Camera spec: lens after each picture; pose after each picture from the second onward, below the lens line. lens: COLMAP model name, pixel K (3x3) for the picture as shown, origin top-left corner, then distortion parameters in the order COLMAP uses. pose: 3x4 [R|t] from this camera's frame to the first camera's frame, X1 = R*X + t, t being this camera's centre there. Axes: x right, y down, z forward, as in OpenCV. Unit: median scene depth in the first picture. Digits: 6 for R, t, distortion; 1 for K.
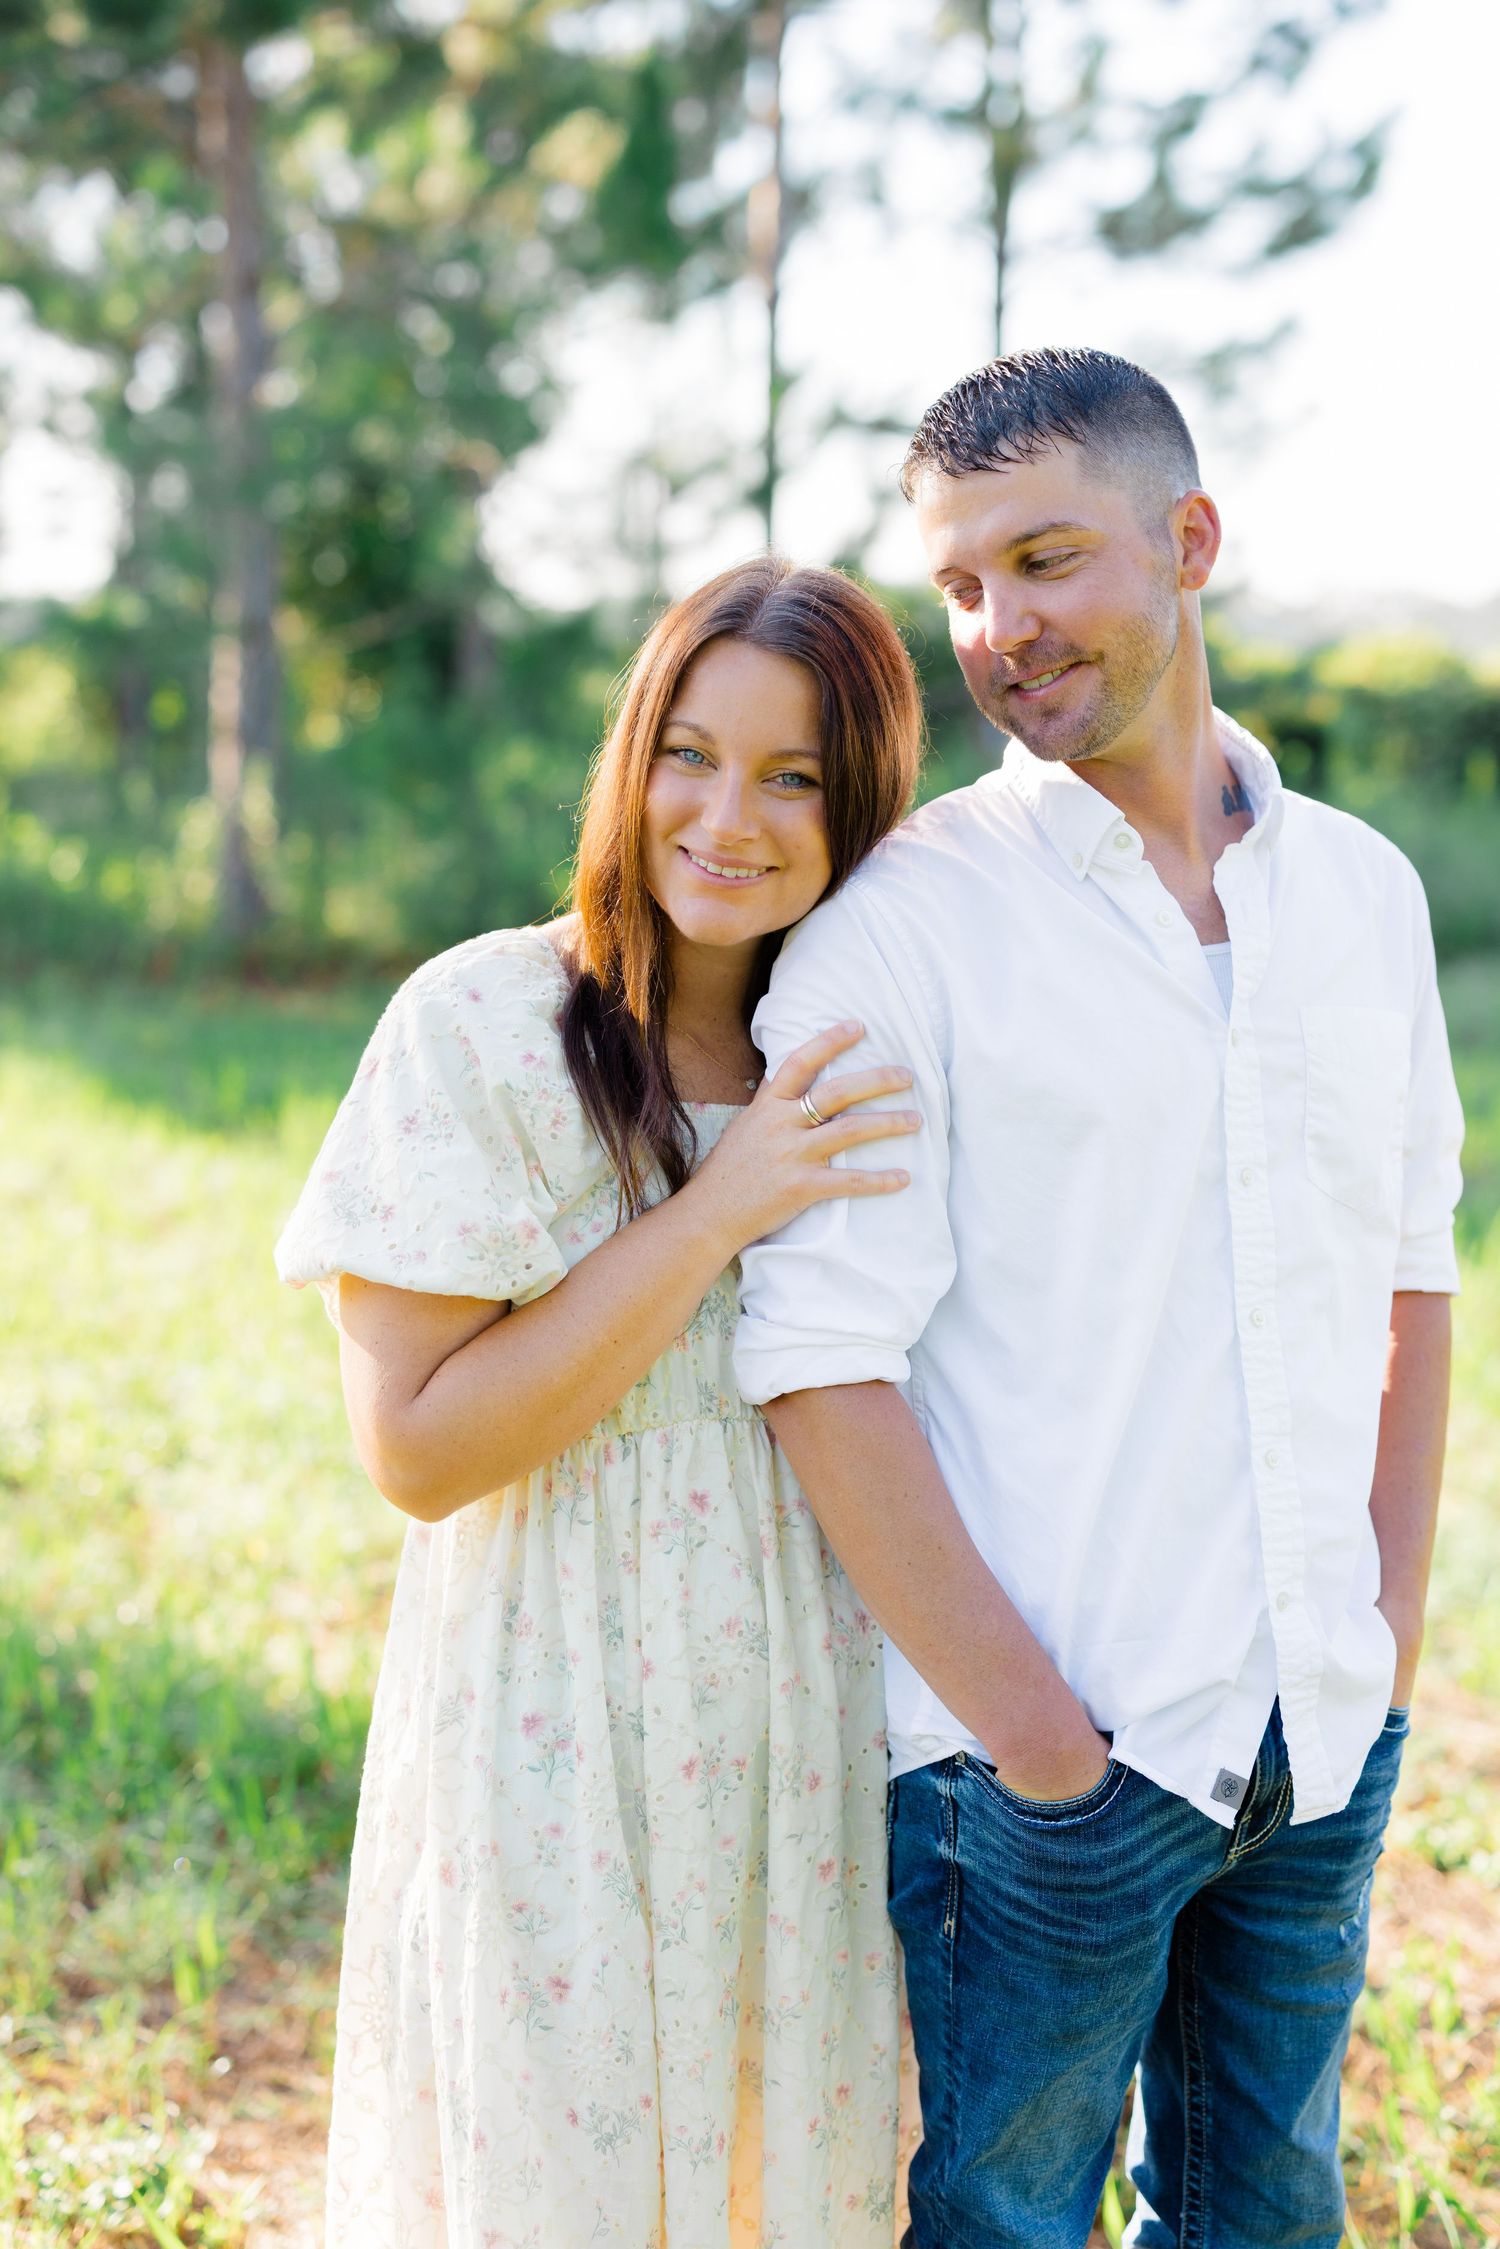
lens RADIAL K [[3186.3, 0, 750.0], [0, 3186.3, 1124.5], [0, 0, 1]] dist [0.005074, -0.026936]
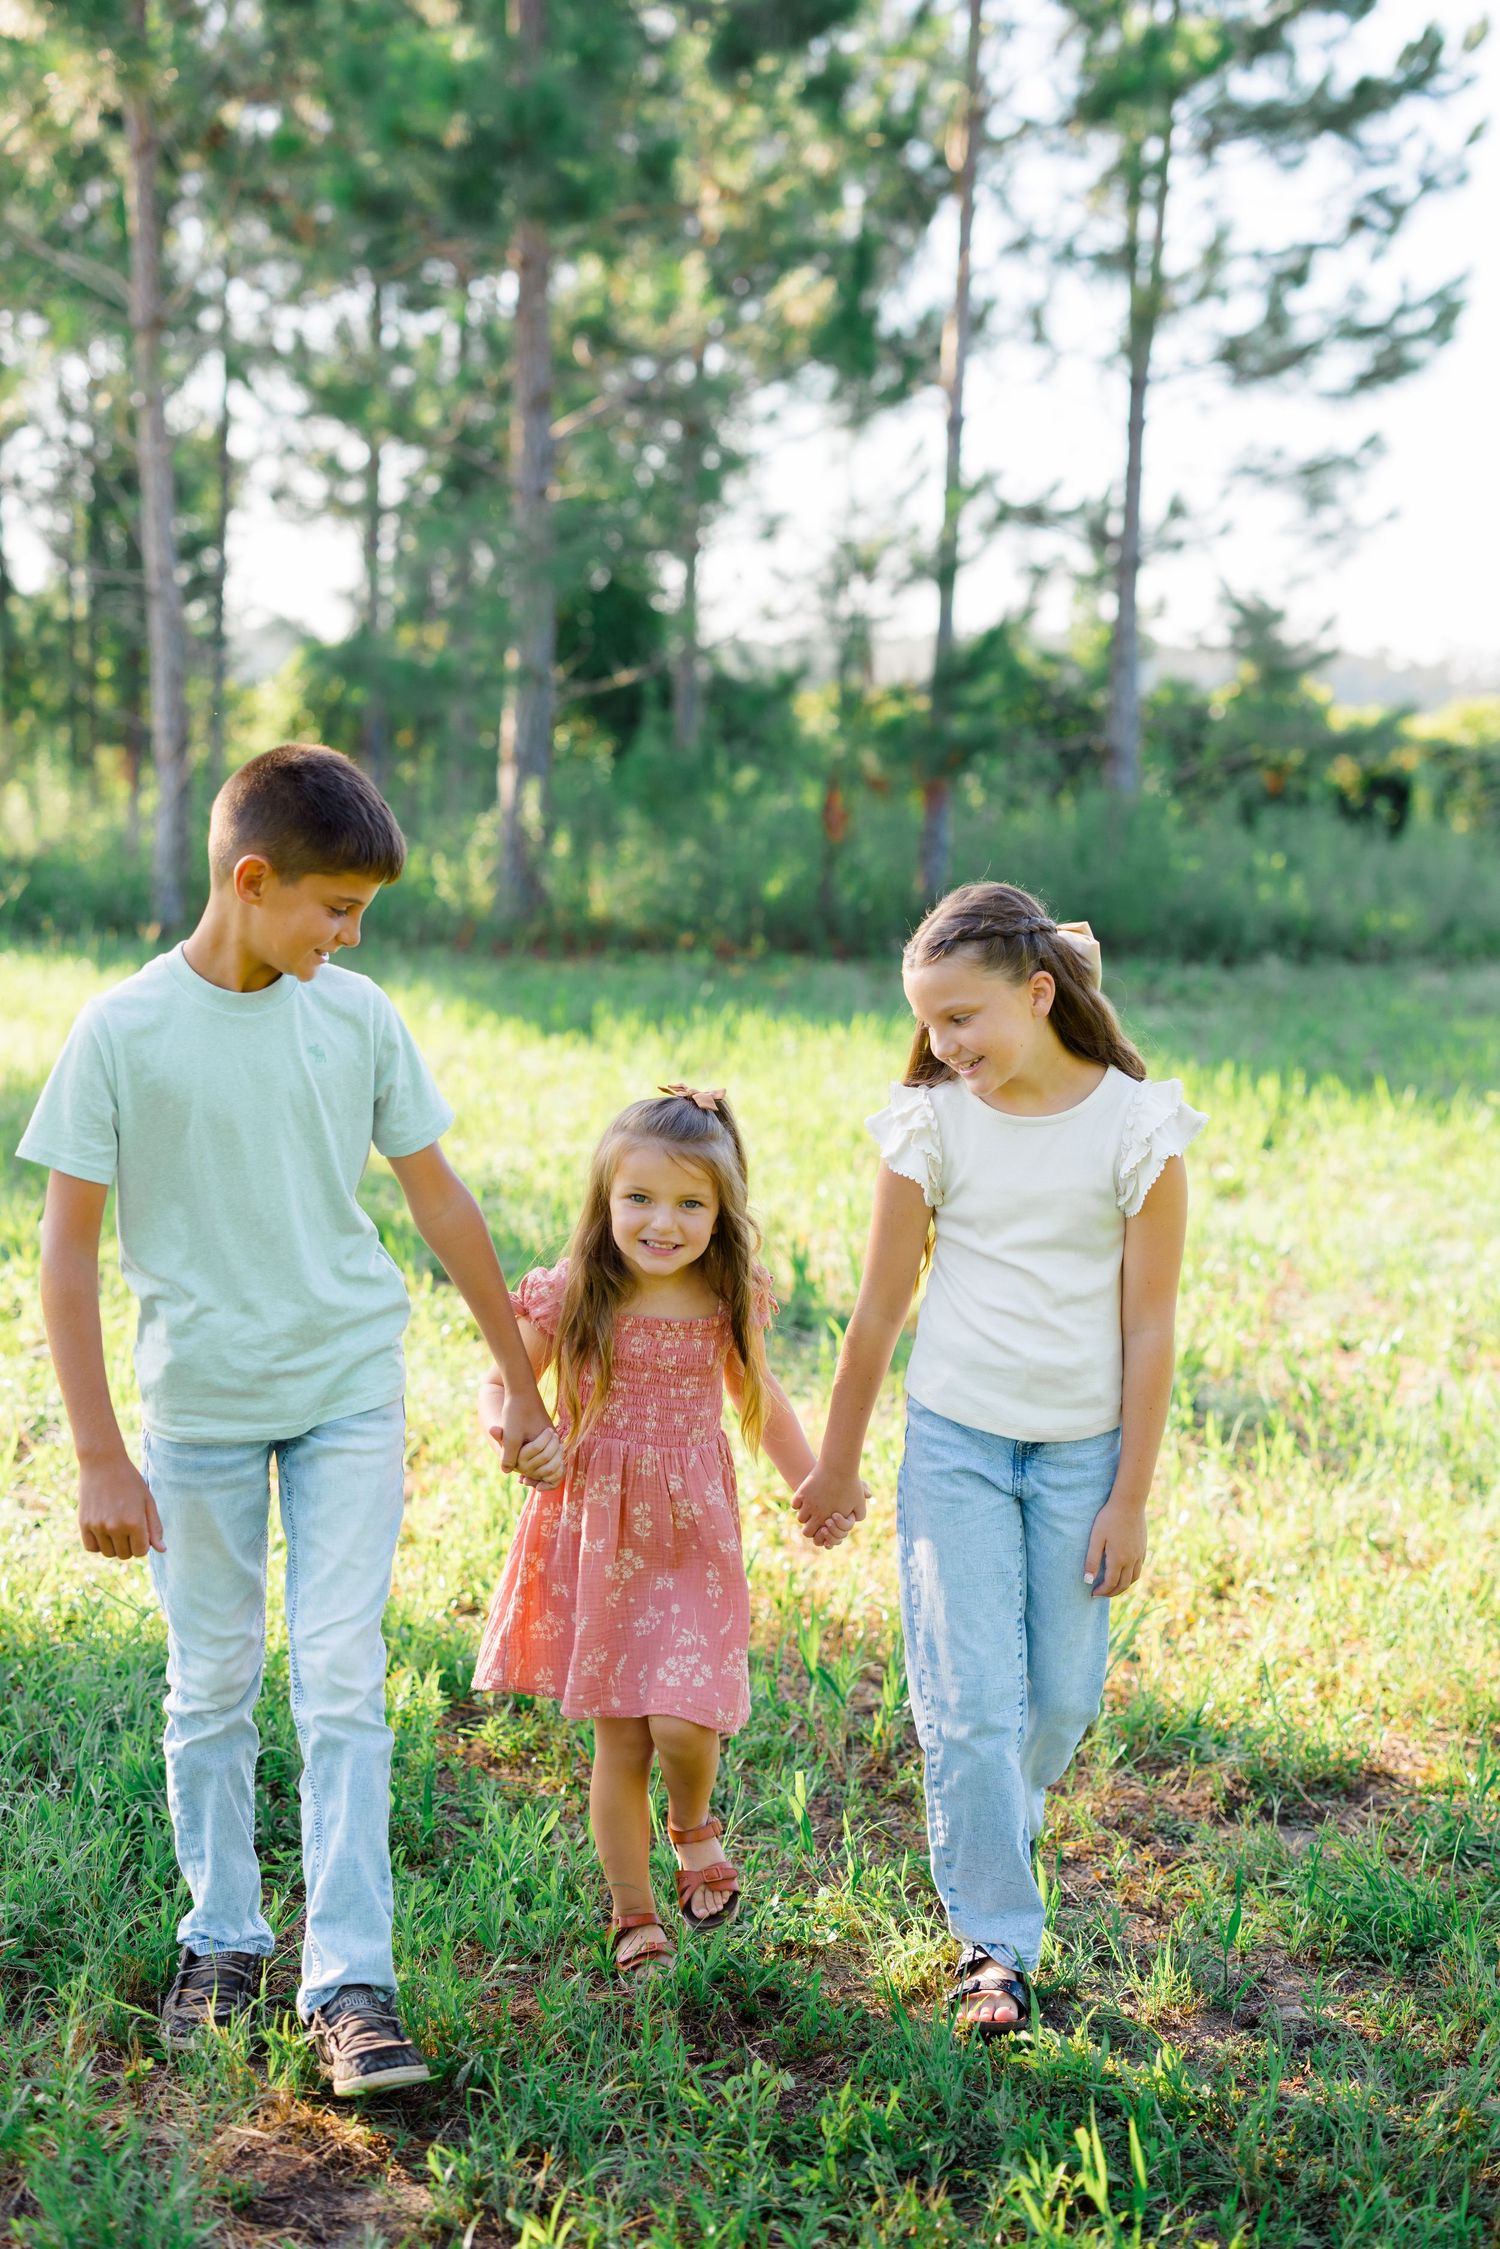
lens RADIAL K [[3186.3, 0, 750.0], [0, 3186.3, 1124.5], [0, 0, 1]] dist [0.005074, -0.026936]
pose [[0.999035, 0.022660, -0.037618, -0.016138], [-0.023066, 0.999680, -0.010394, 0.020368], [0.037370, 0.011252, 0.999238, -0.186642]]
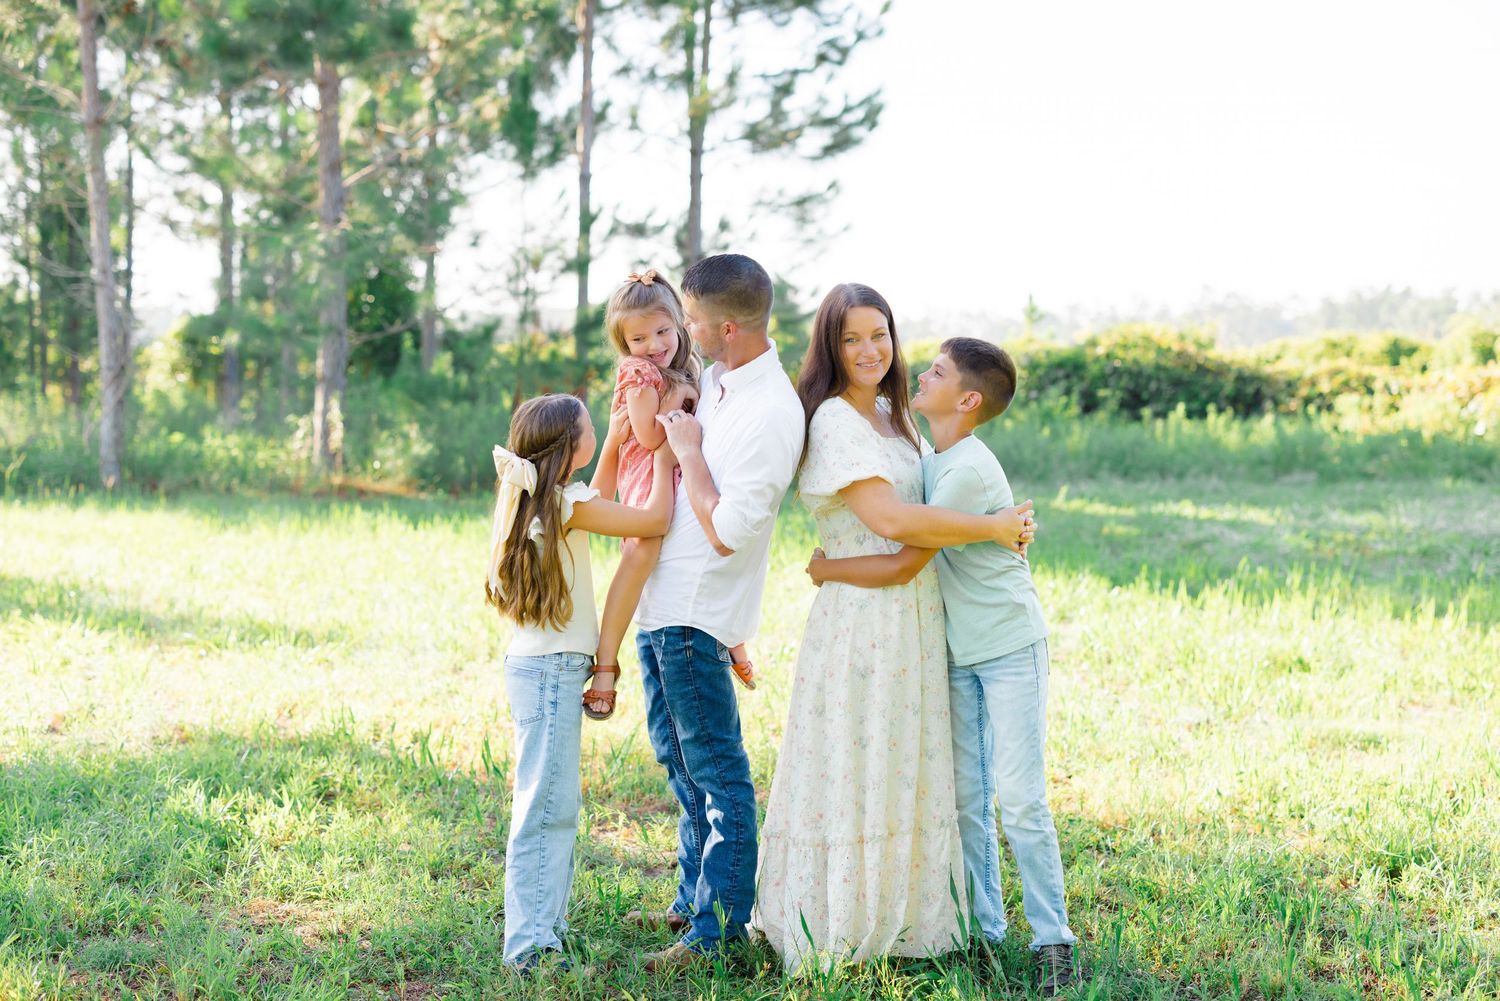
lens RADIAL K [[2125.1, 0, 750.0], [0, 2125.1, 500.5], [0, 0, 1]] dist [0.005074, -0.026936]
pose [[0.996149, -0.006683, 0.087426, -0.006343], [0.013007, 0.997322, -0.071968, 0.042635], [-0.086711, 0.072828, 0.993568, -0.309267]]
